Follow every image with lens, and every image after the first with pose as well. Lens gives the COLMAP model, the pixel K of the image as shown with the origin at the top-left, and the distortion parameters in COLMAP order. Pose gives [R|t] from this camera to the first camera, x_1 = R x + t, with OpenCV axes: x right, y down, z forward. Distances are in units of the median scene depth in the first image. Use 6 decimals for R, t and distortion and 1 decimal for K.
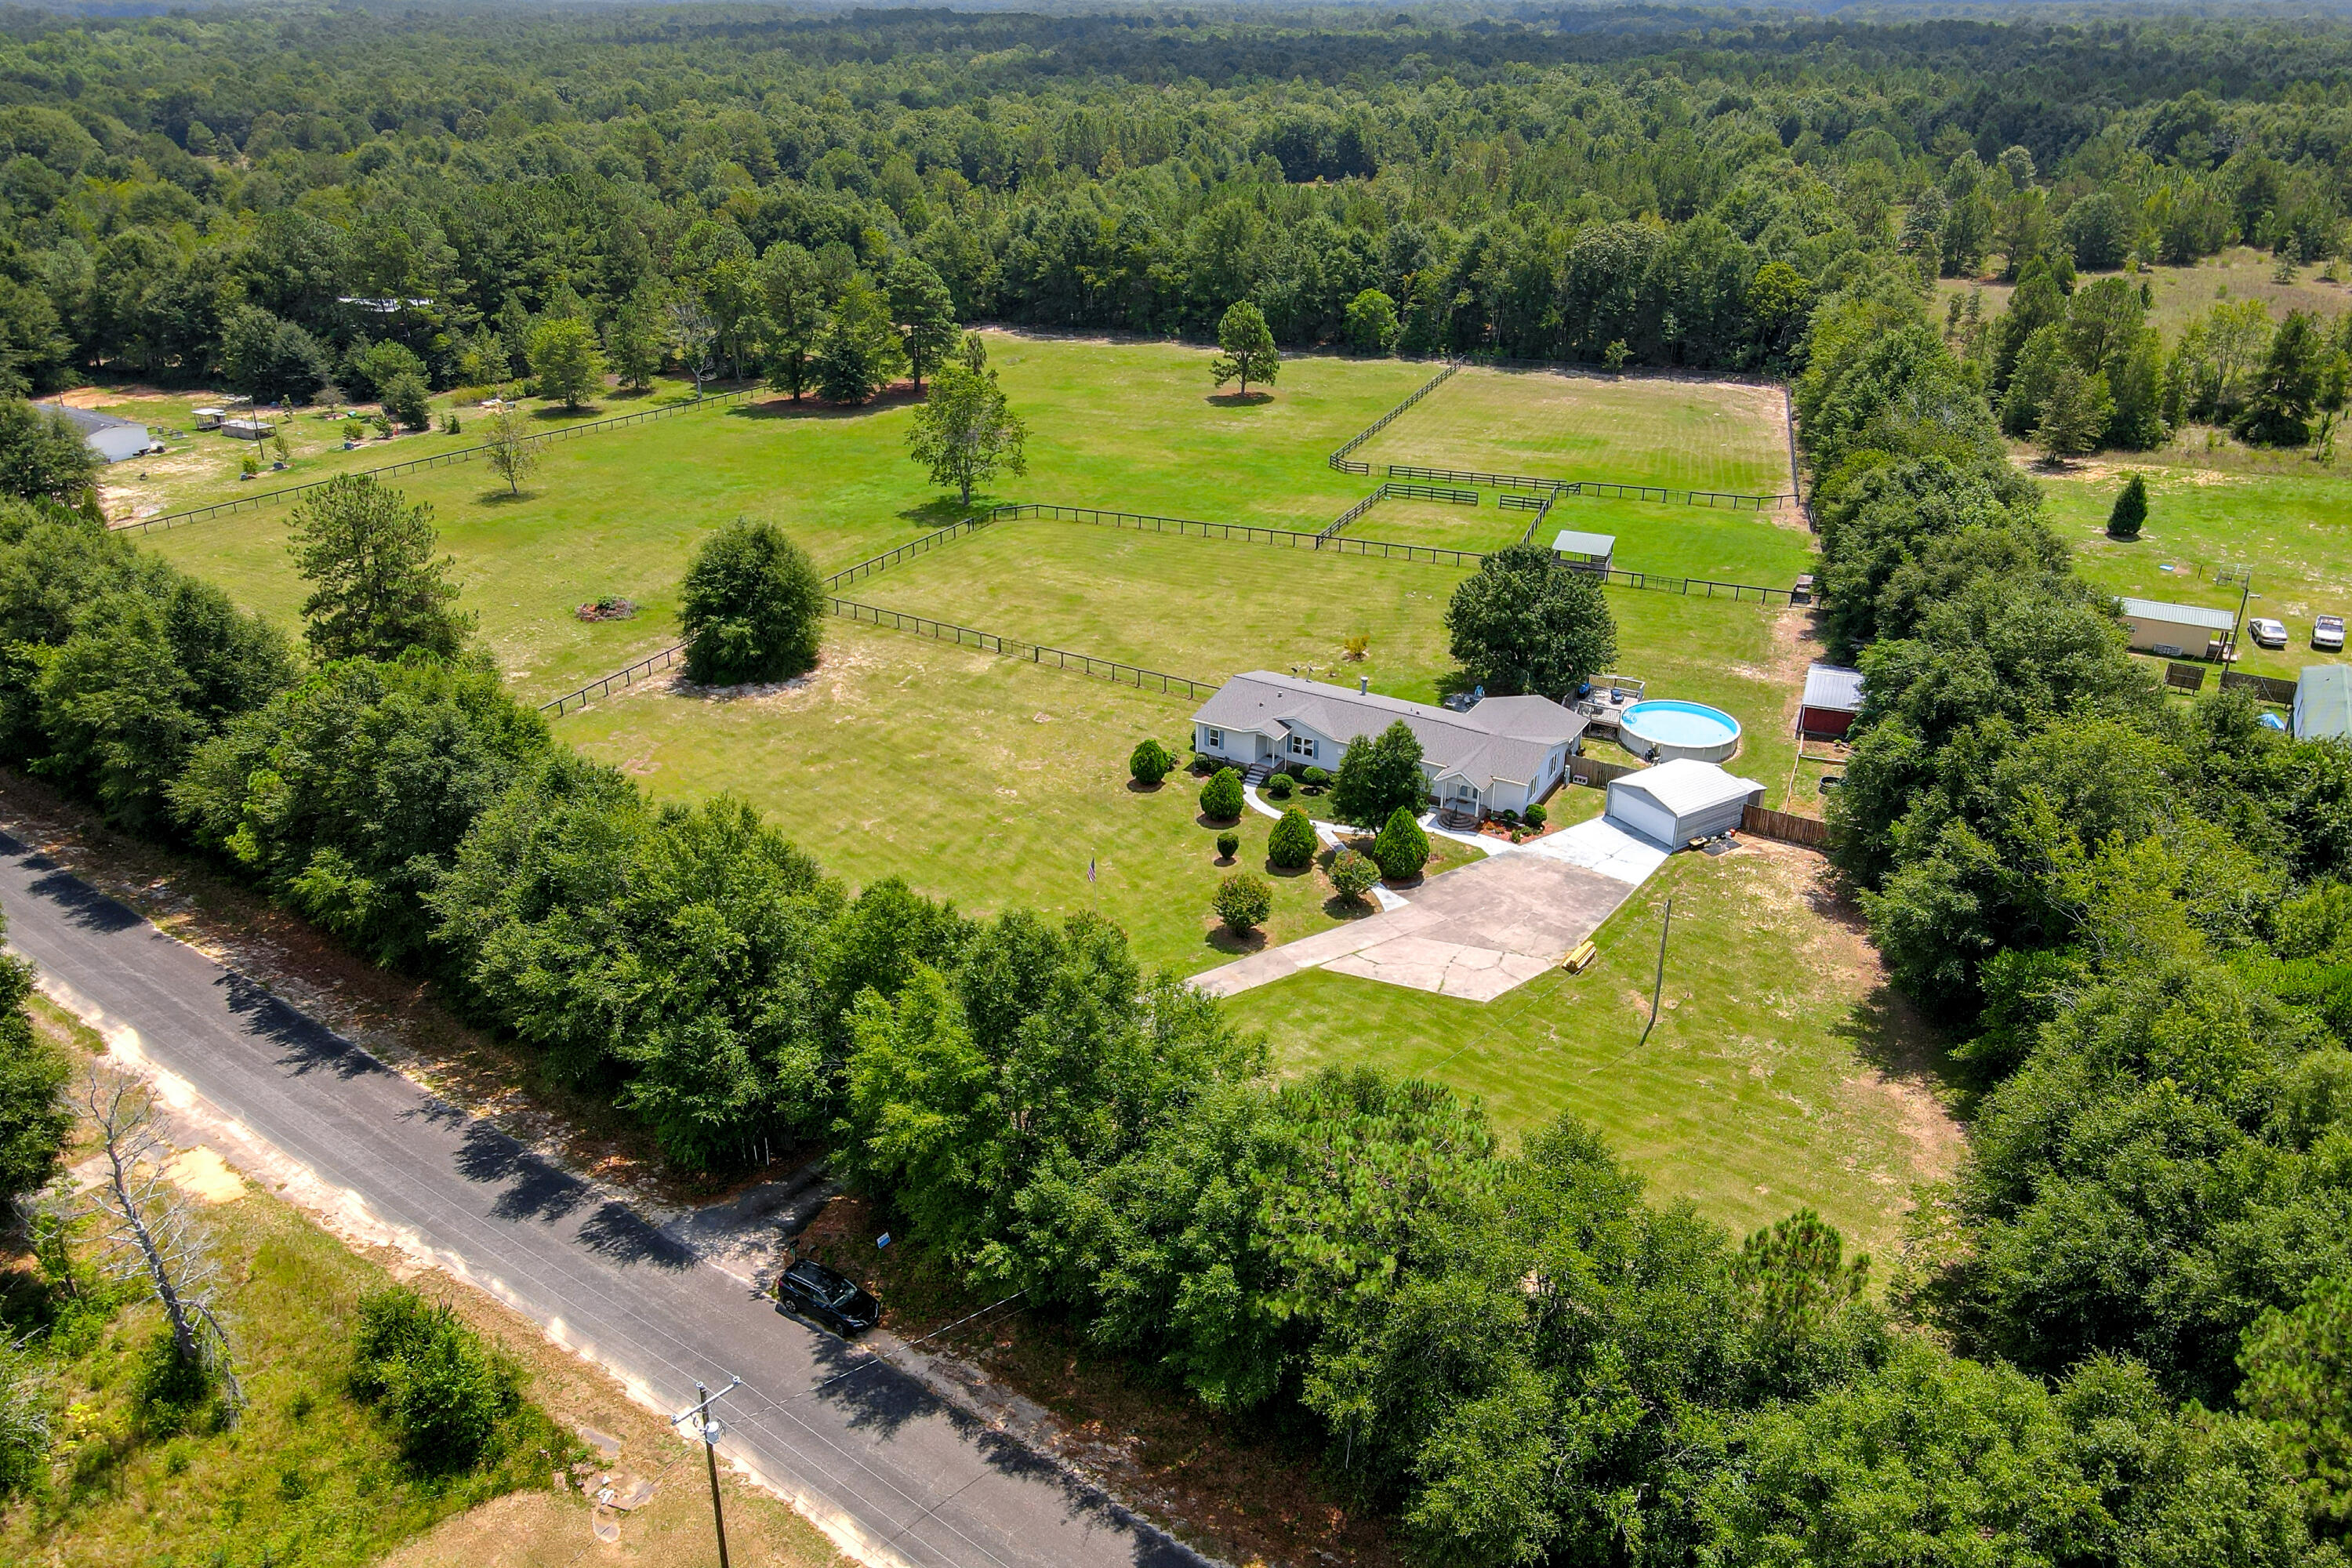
lens RADIAL K [[1756.7, 0, 1175.7], [0, 1756.7, 782.0], [0, 0, 1]] dist [0.000265, 0.029880]
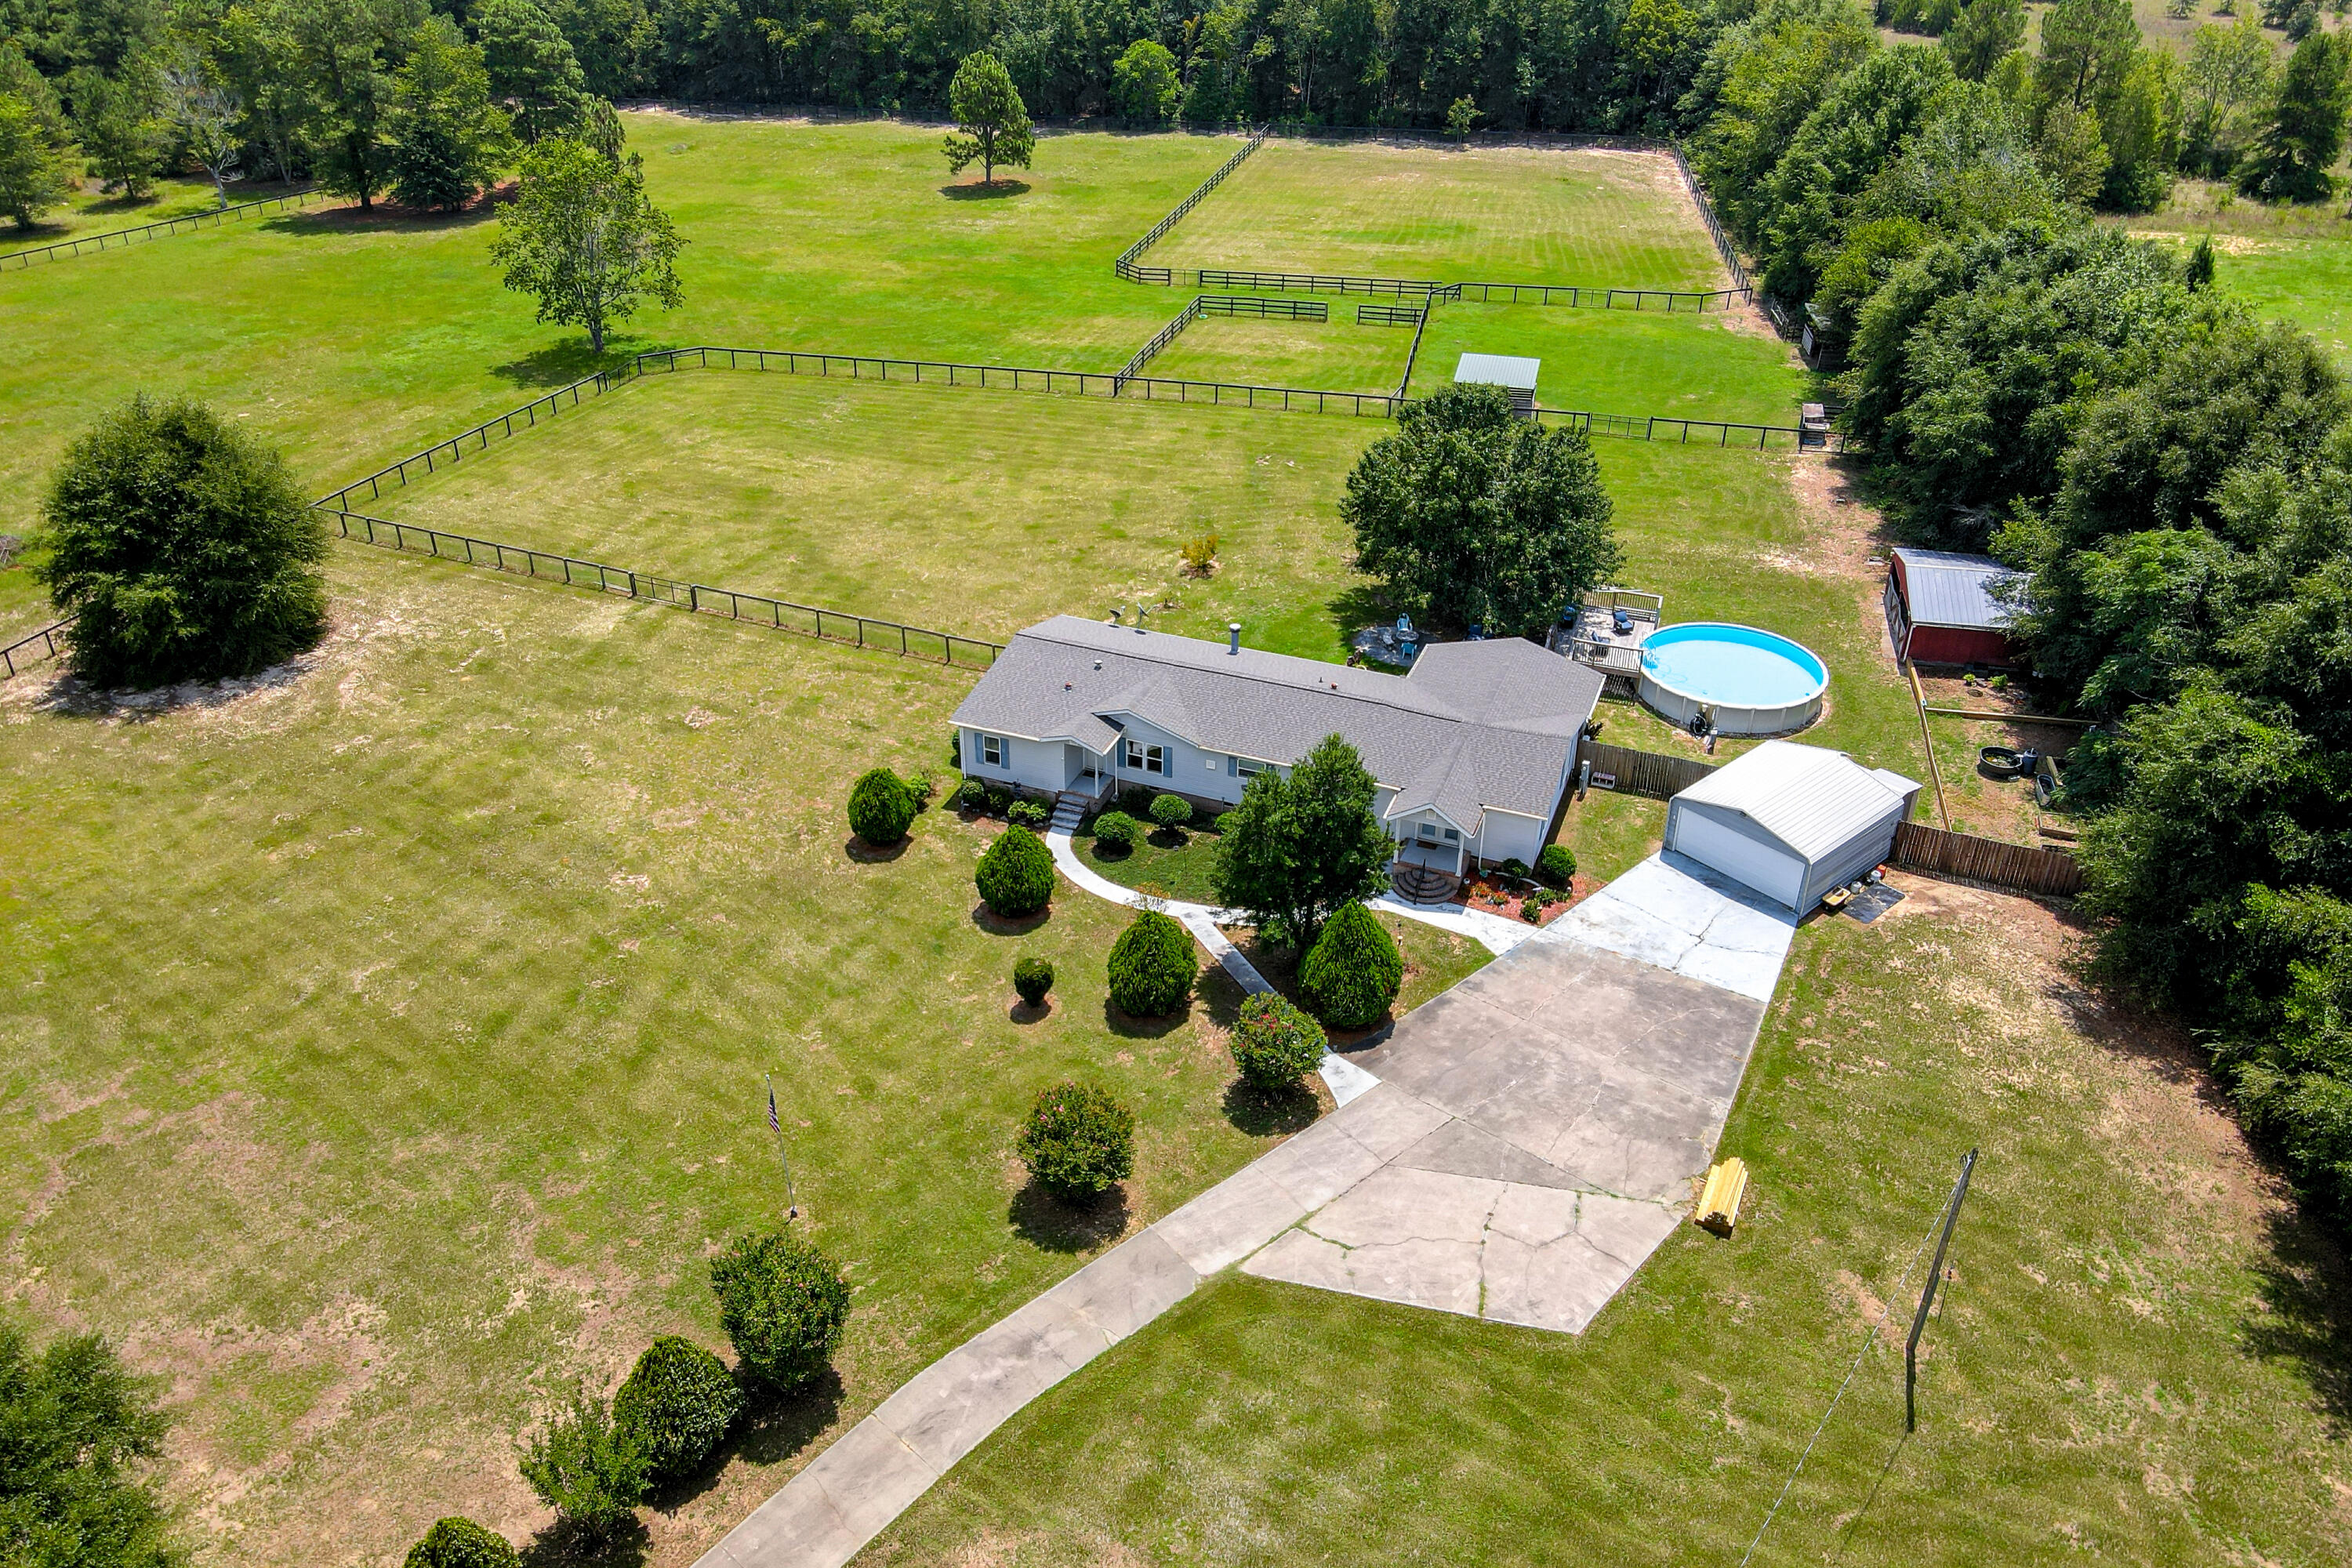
lens RADIAL K [[1756.7, 0, 1184.2], [0, 1756.7, 805.9], [0, 0, 1]] dist [0.000265, 0.029880]
pose [[0.989002, -0.076229, 0.126749, 0.007763], [0.061704, 0.991468, 0.114820, -0.056698], [-0.134420, -0.105736, 0.985267, 0.335458]]
